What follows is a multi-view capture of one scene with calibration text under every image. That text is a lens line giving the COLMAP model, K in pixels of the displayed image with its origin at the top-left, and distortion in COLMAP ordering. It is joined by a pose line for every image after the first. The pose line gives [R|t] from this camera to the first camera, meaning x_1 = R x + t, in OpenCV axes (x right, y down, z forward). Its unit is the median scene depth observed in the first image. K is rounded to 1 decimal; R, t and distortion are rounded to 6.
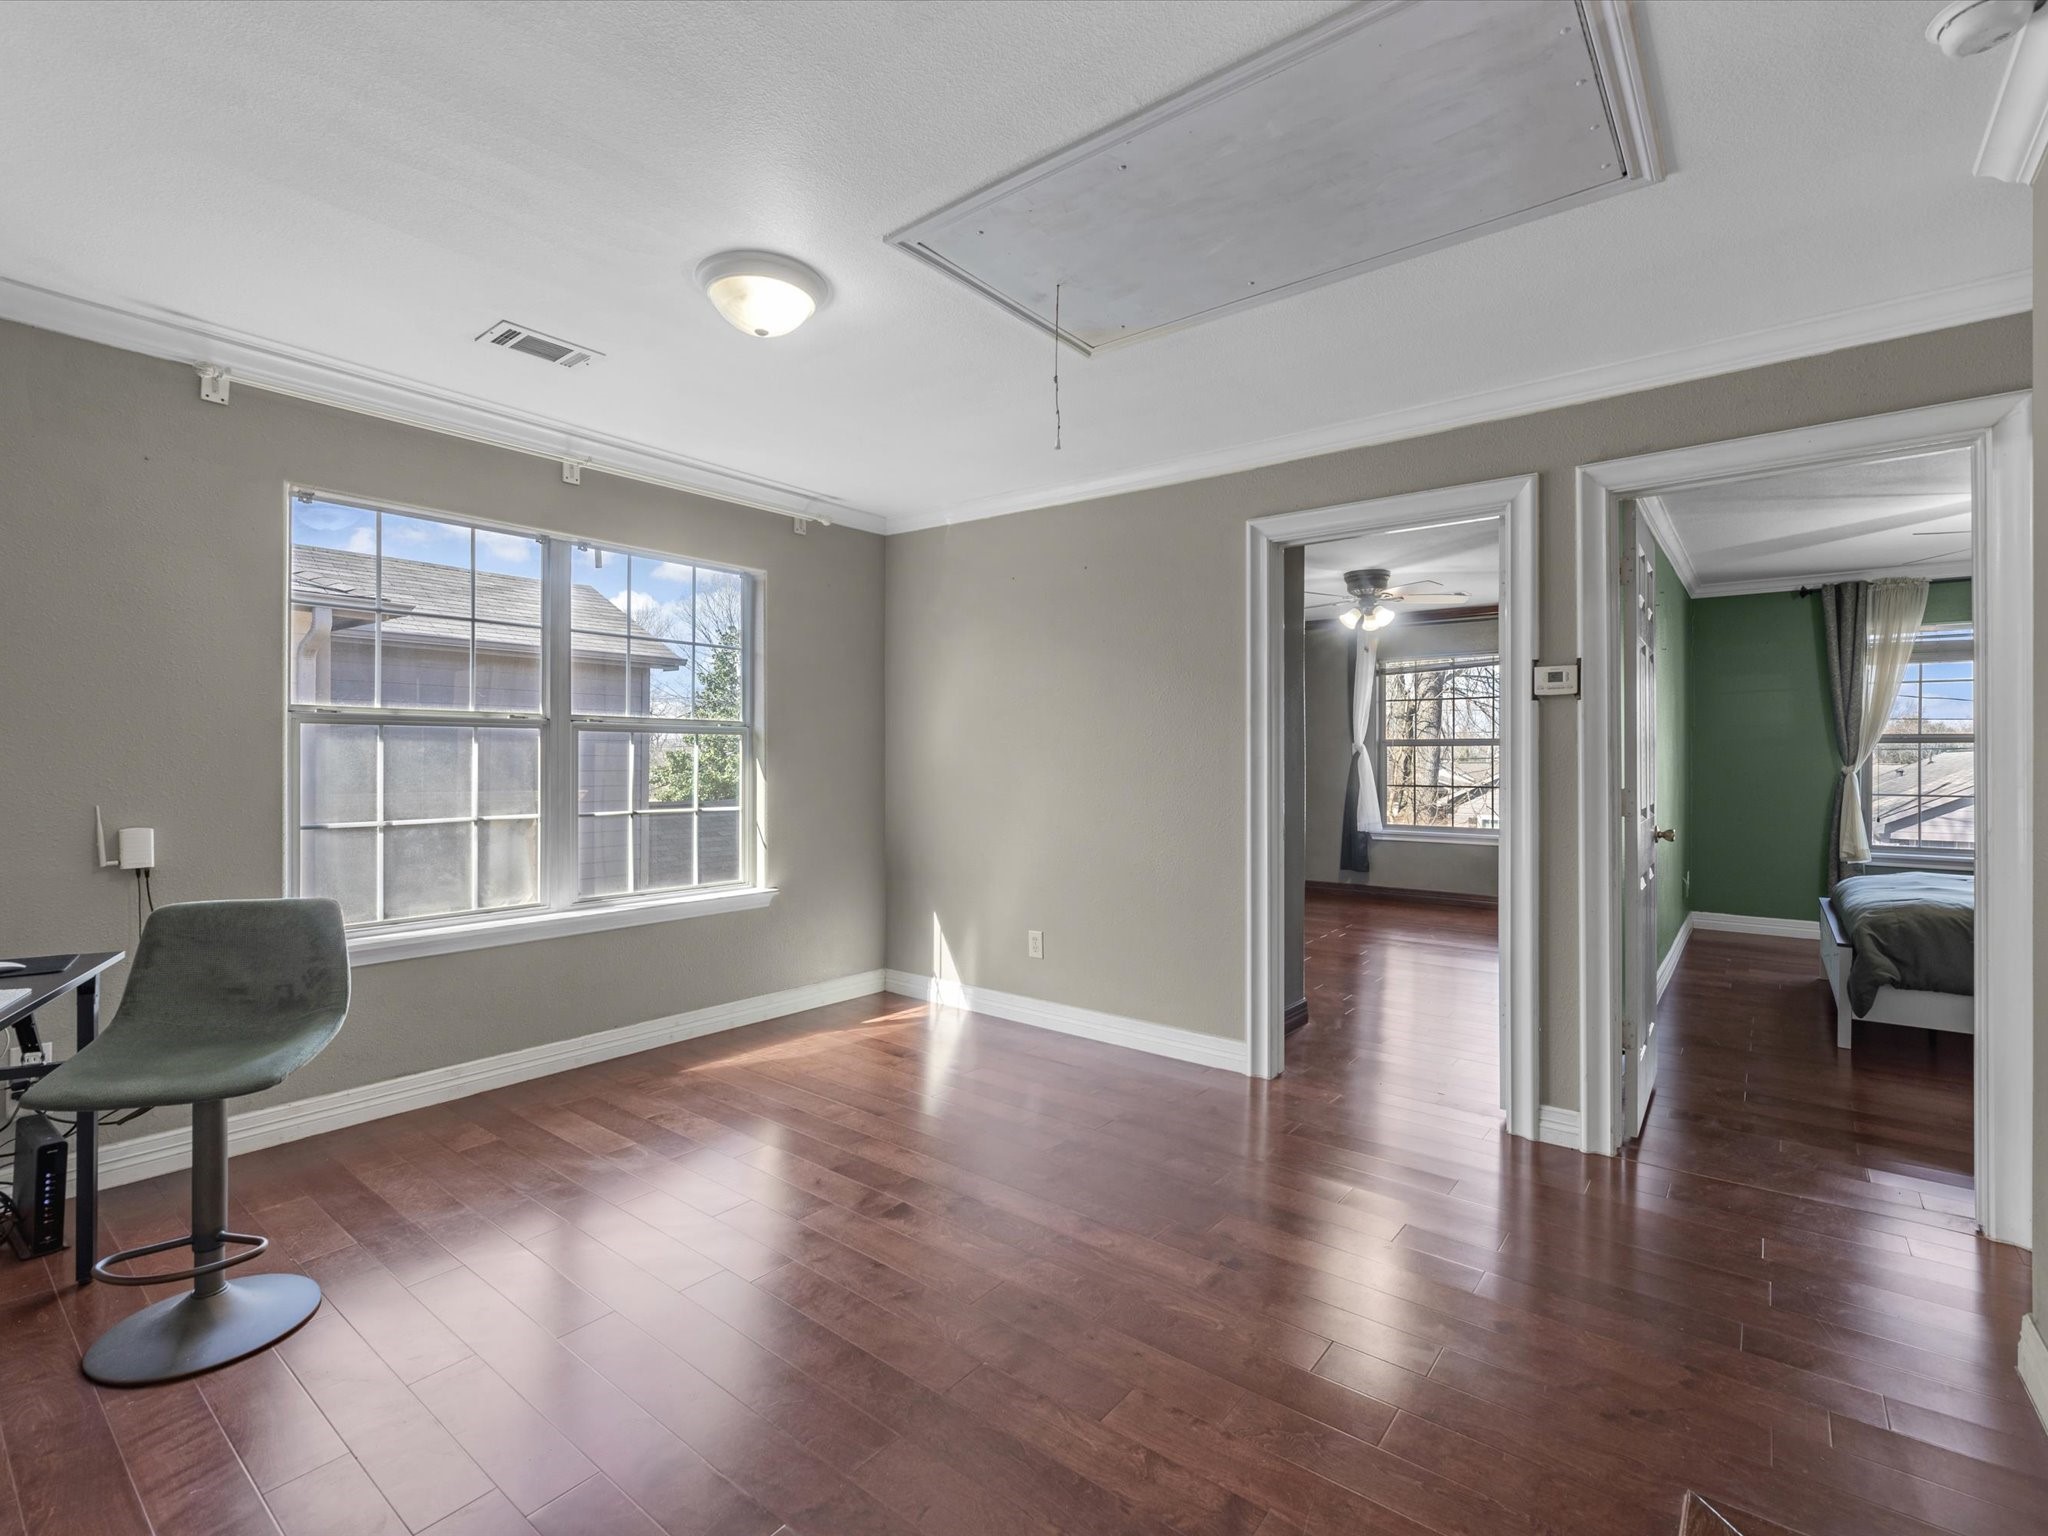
lens RADIAL K [[934.9, 0, 1023.5], [0, 934.9, 774.6], [0, 0, 1]] dist [-0.003739, -0.000116]
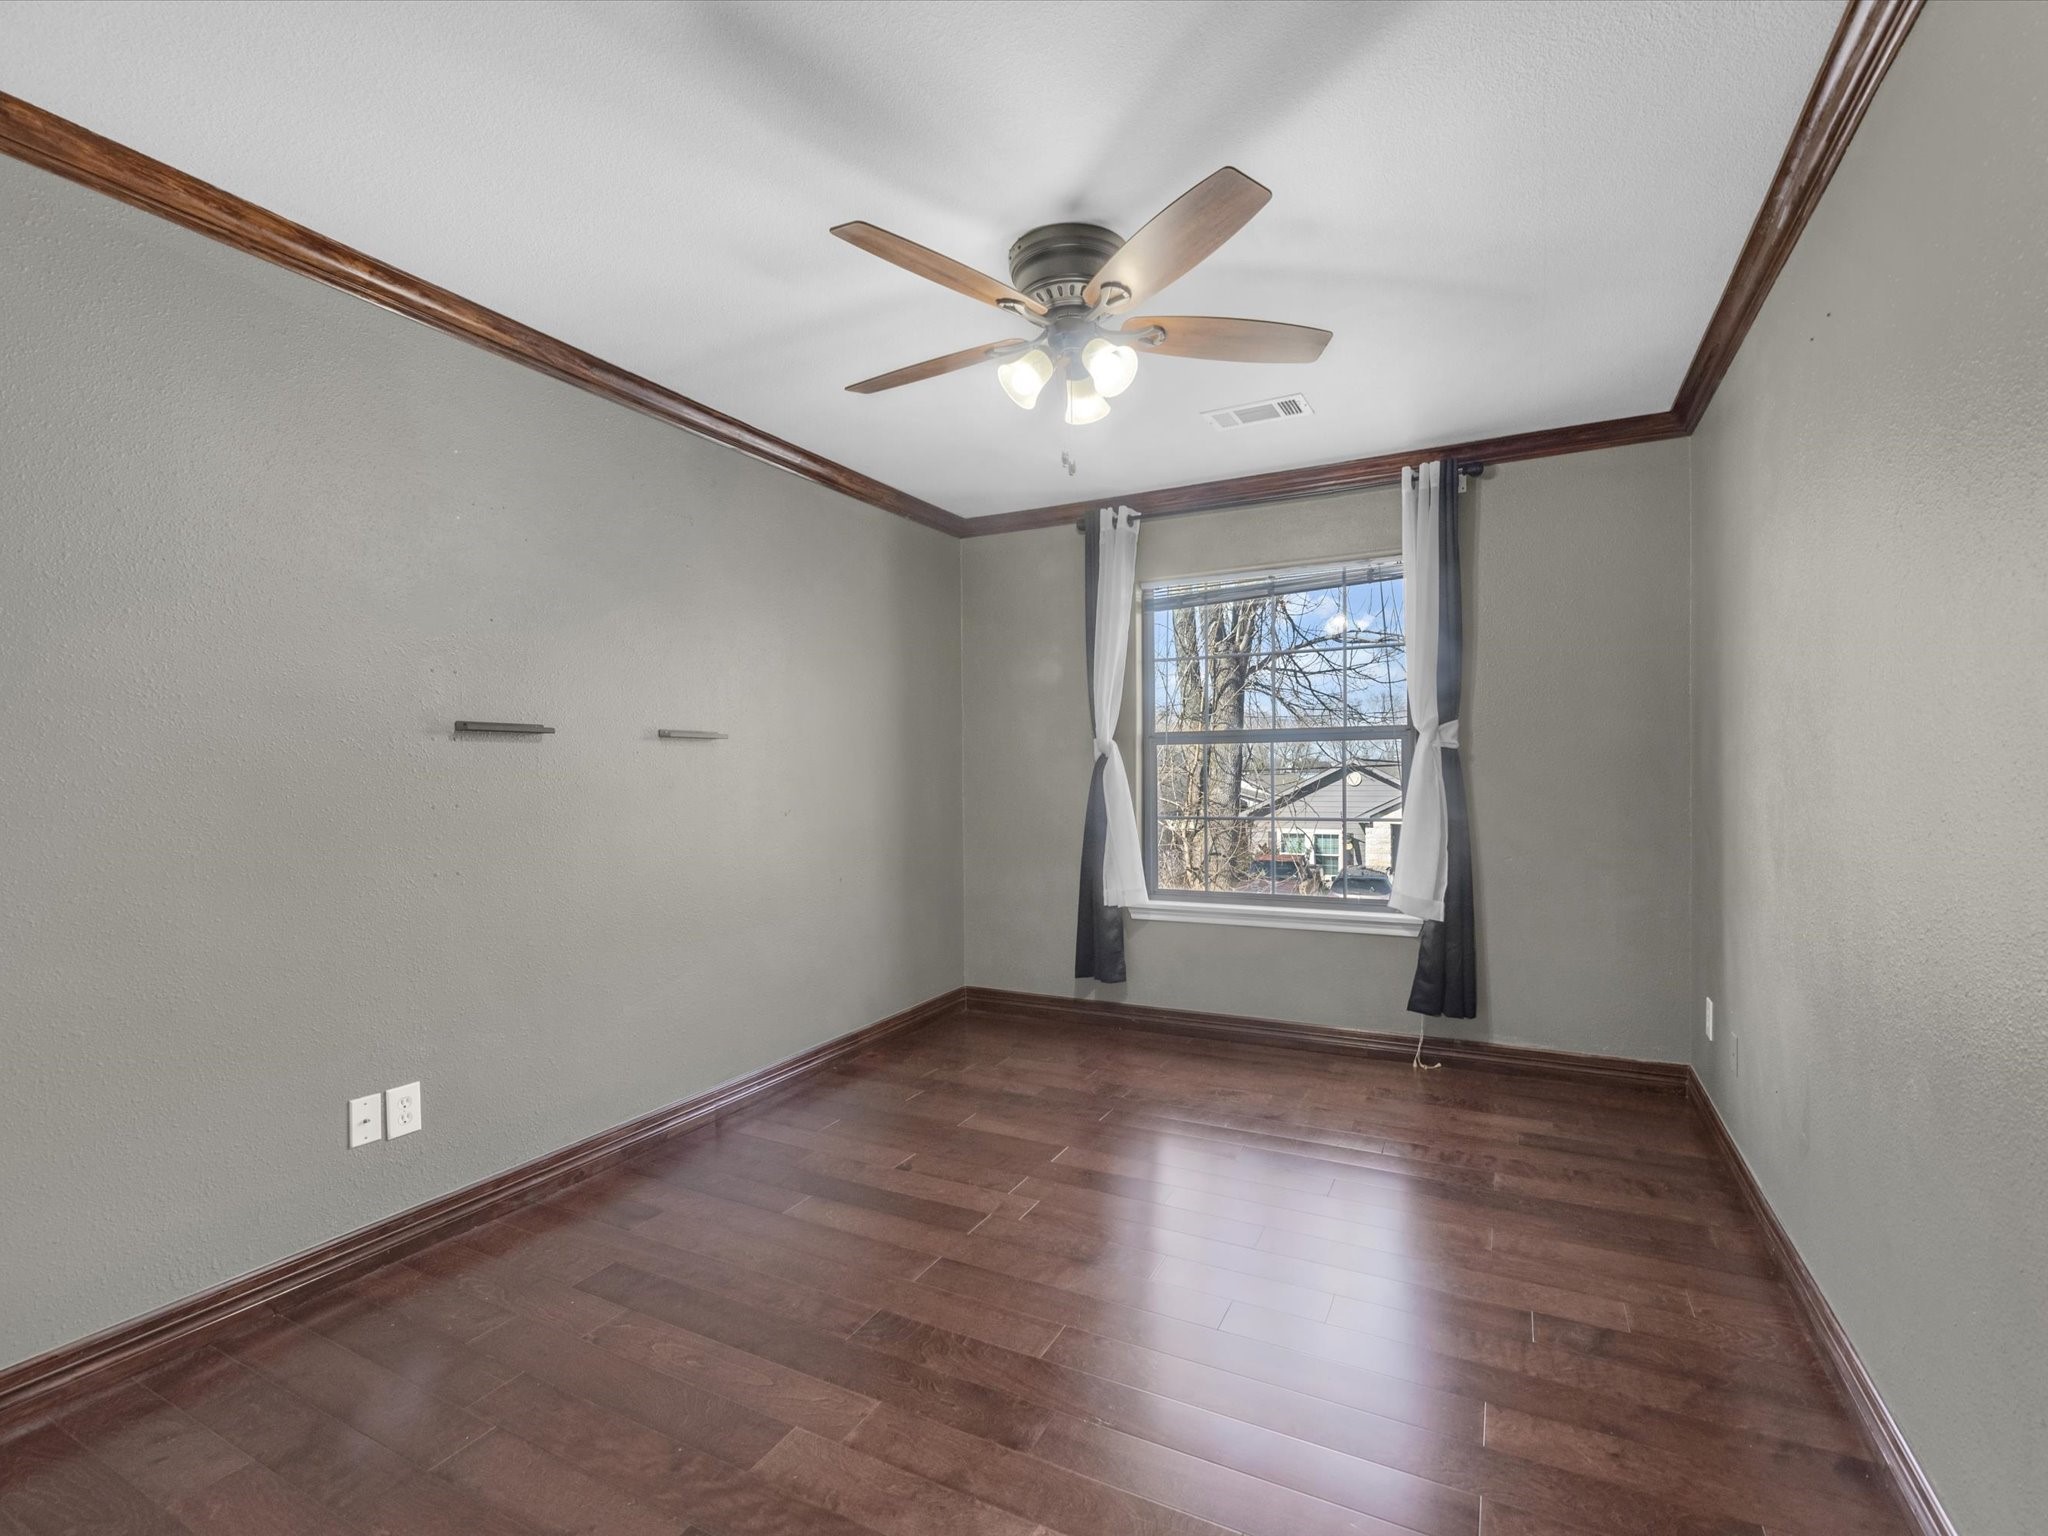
lens RADIAL K [[934.9, 0, 1023.5], [0, 934.9, 774.6], [0, 0, 1]] dist [-0.003739, -0.000116]
pose [[0.981276, -0.003837, 0.192570, 0.209181], [0.005593, 0.999948, -0.008574, -0.008835], [-0.192527, 0.009491, 0.981246, 0.484703]]
